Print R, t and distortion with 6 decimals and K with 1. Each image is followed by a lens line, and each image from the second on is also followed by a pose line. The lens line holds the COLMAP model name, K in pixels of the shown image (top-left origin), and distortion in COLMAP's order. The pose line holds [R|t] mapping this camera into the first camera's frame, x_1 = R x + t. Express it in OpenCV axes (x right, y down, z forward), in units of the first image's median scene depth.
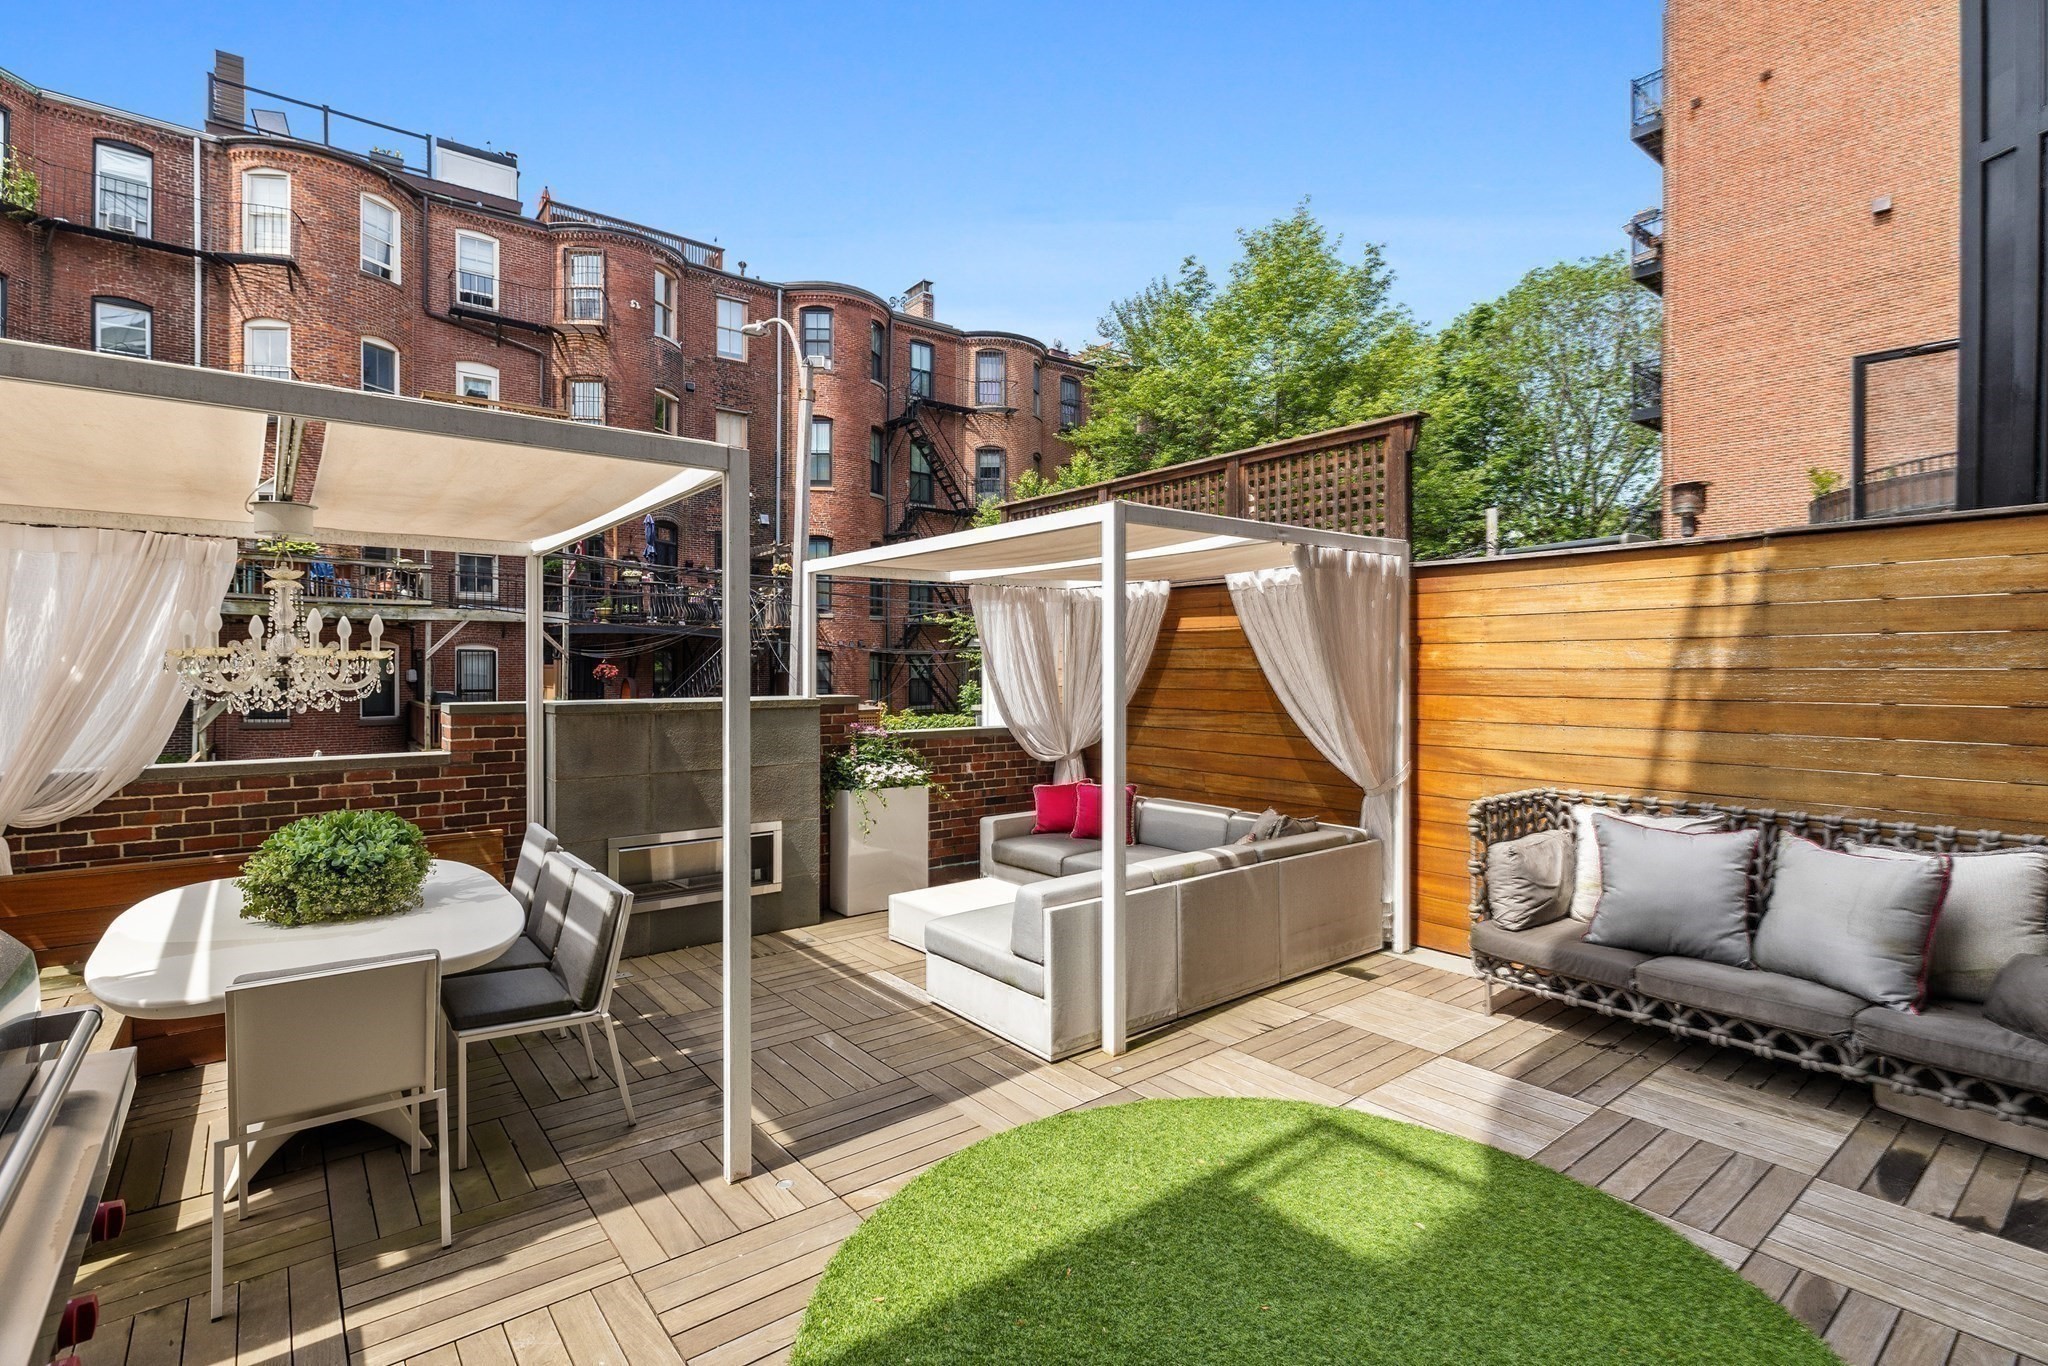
lens RADIAL K [[952.9, 0, 1022.5], [0, 952.9, 674.6], [0, 0, 1]] dist [-0.000721, 0.000437]
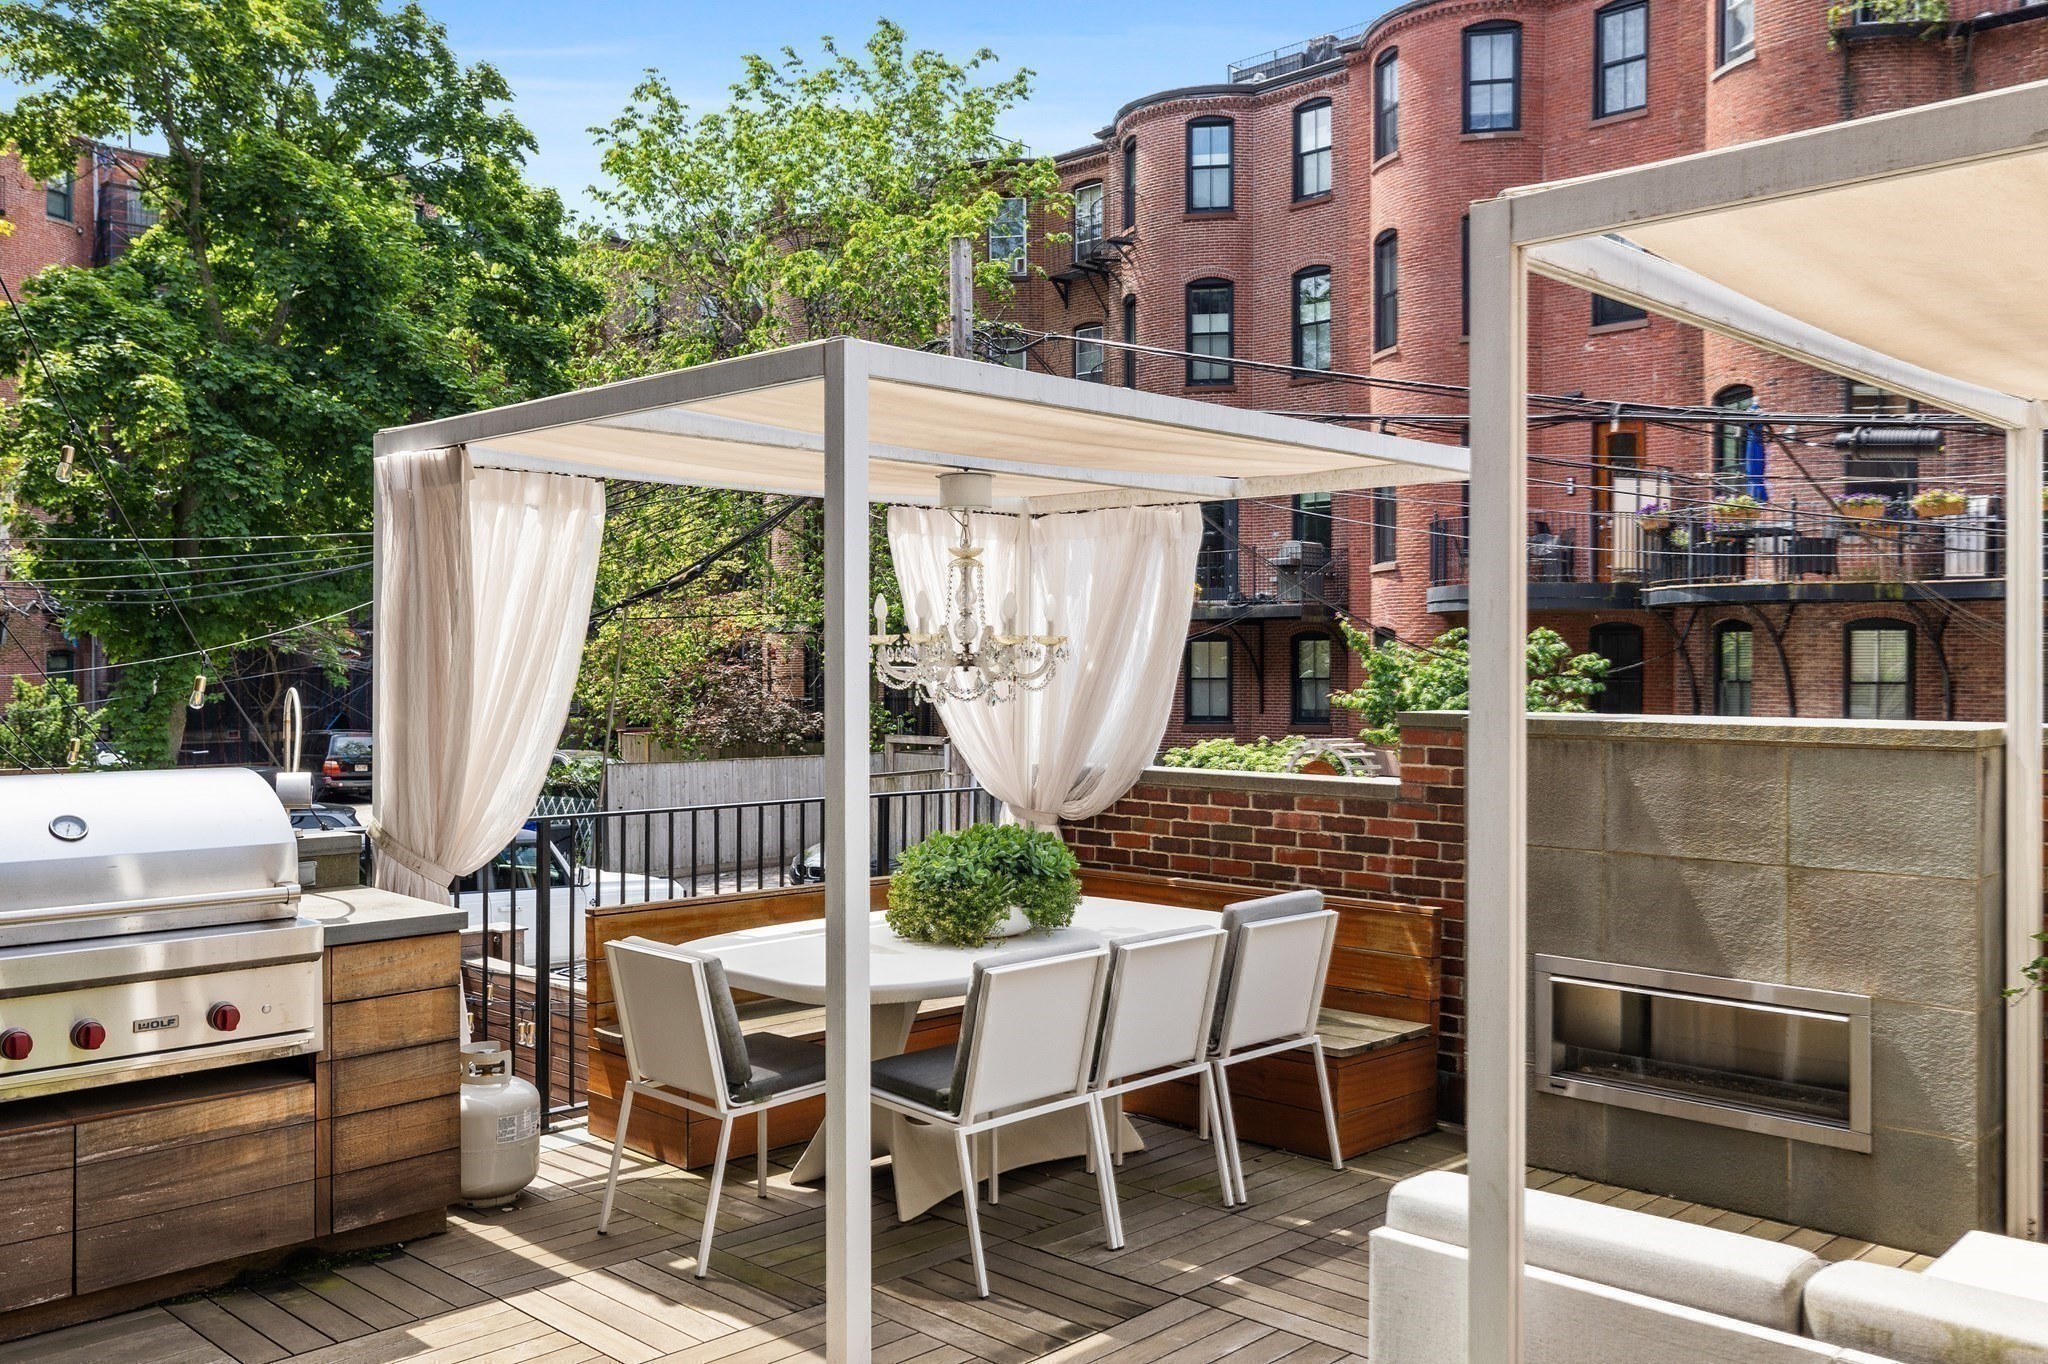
lens RADIAL K [[1740.4, 0, 1027.1], [0, 1740.4, 671.1], [0, 0, 1]] dist [-0.001385, 0.002187]
pose [[0.125636, 0.005106, -0.992063, 0.633655], [-0.008493, 0.999956, 0.004071, -0.000362], [0.992040, 0.007914, 0.125673, 0.622538]]
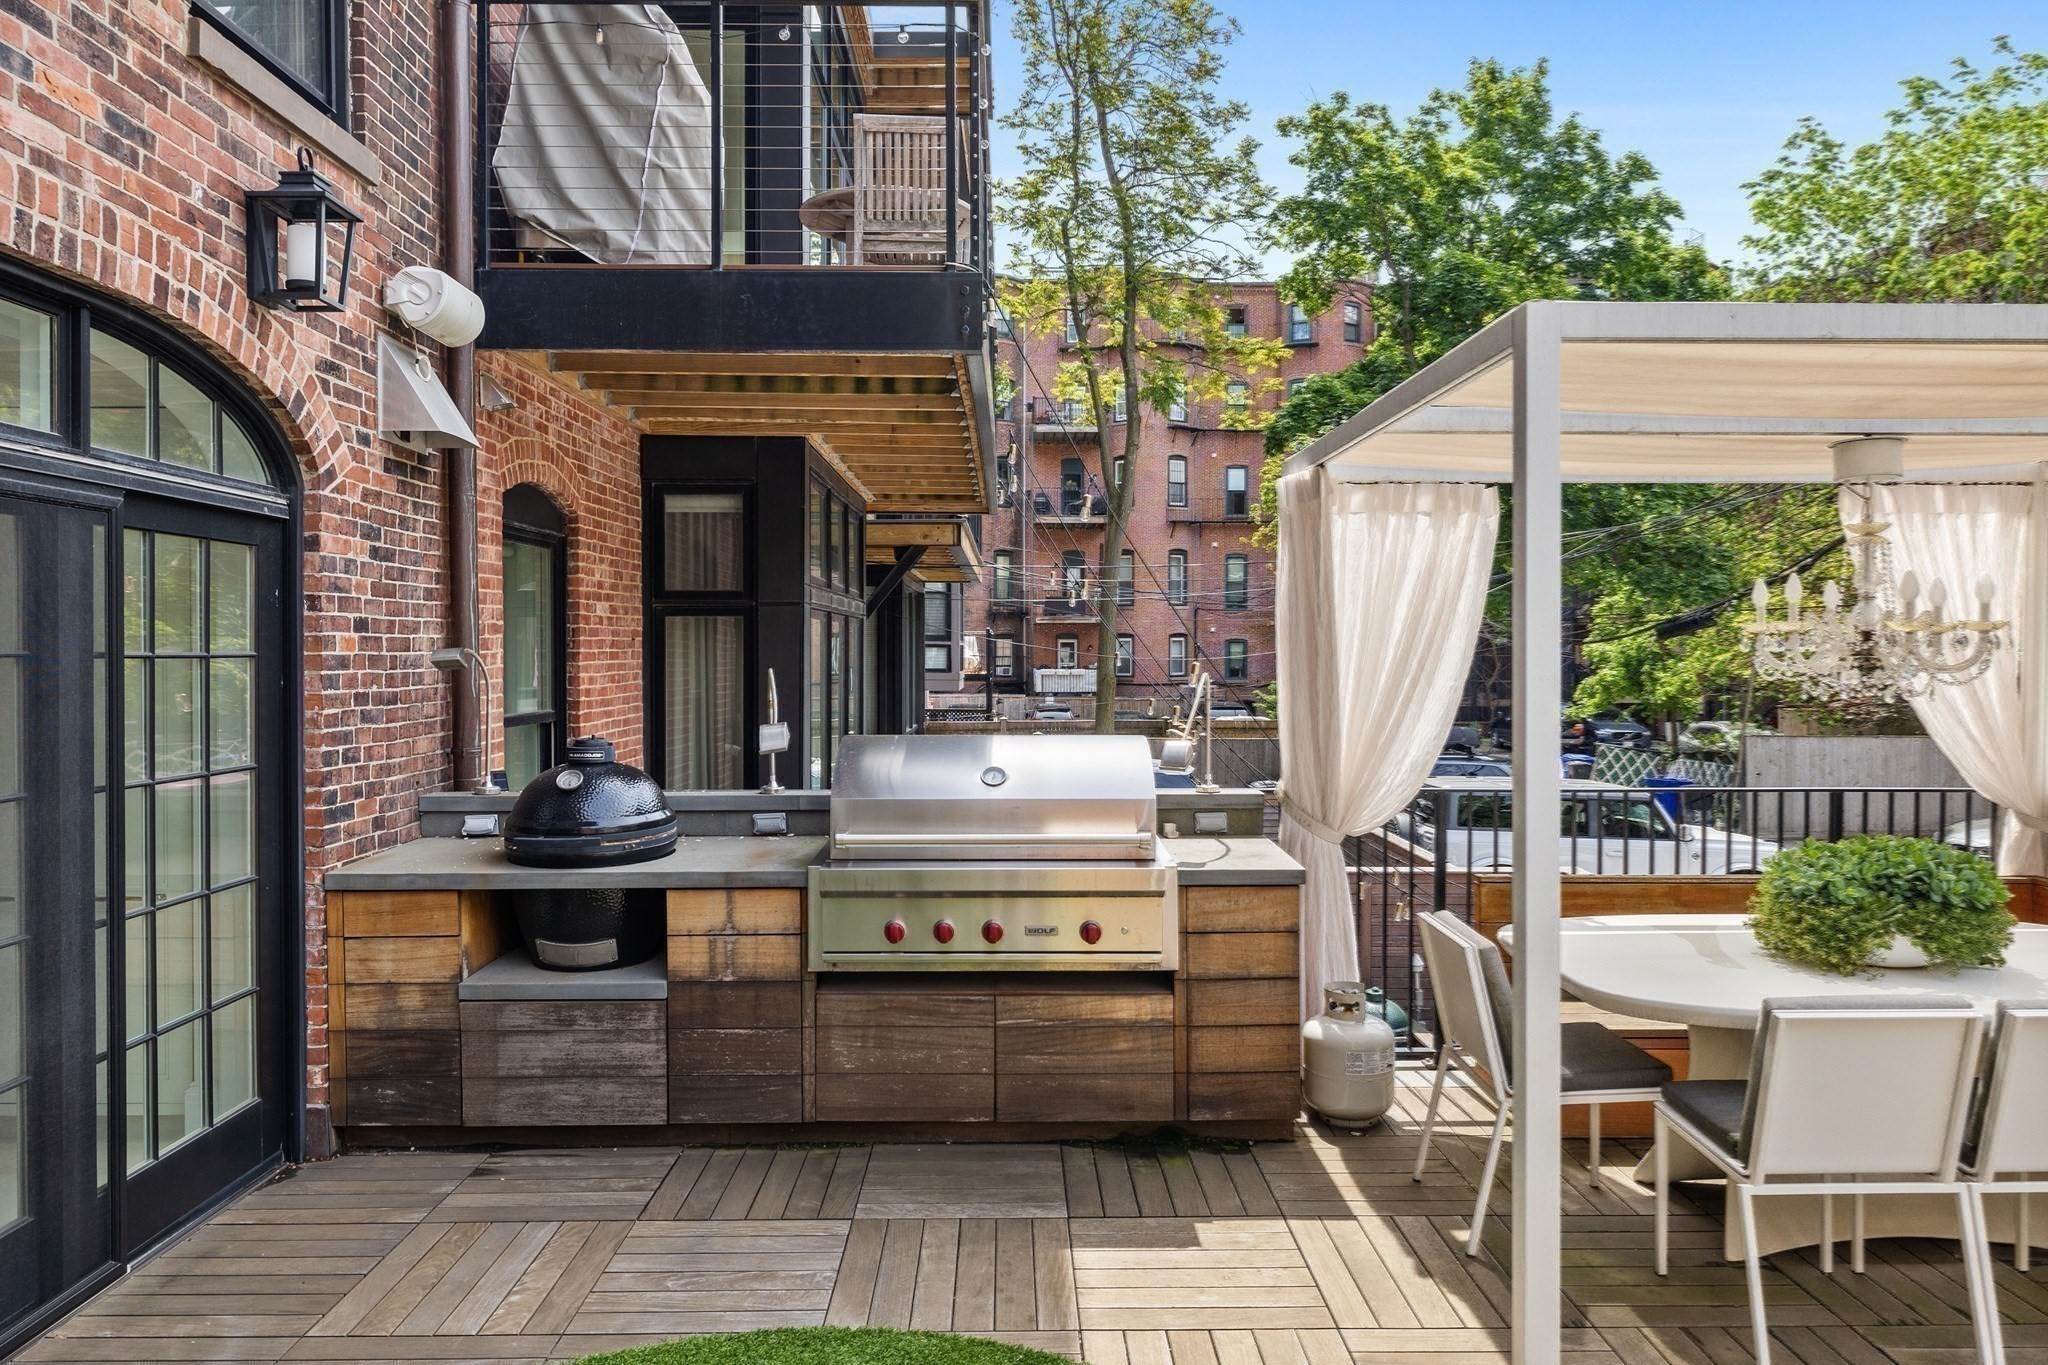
lens RADIAL K [[1301.8, 0, 1023.9], [0, 1301.8, 669.1], [0, 0, 1]] dist [-0.001149, 0.005645]
pose [[-0.613336, 0.014183, -0.789695, 0.389389], [-0.004020, 0.999770, 0.021079, -0.005401], [0.789812, 0.016103, -0.613138, 0.813687]]
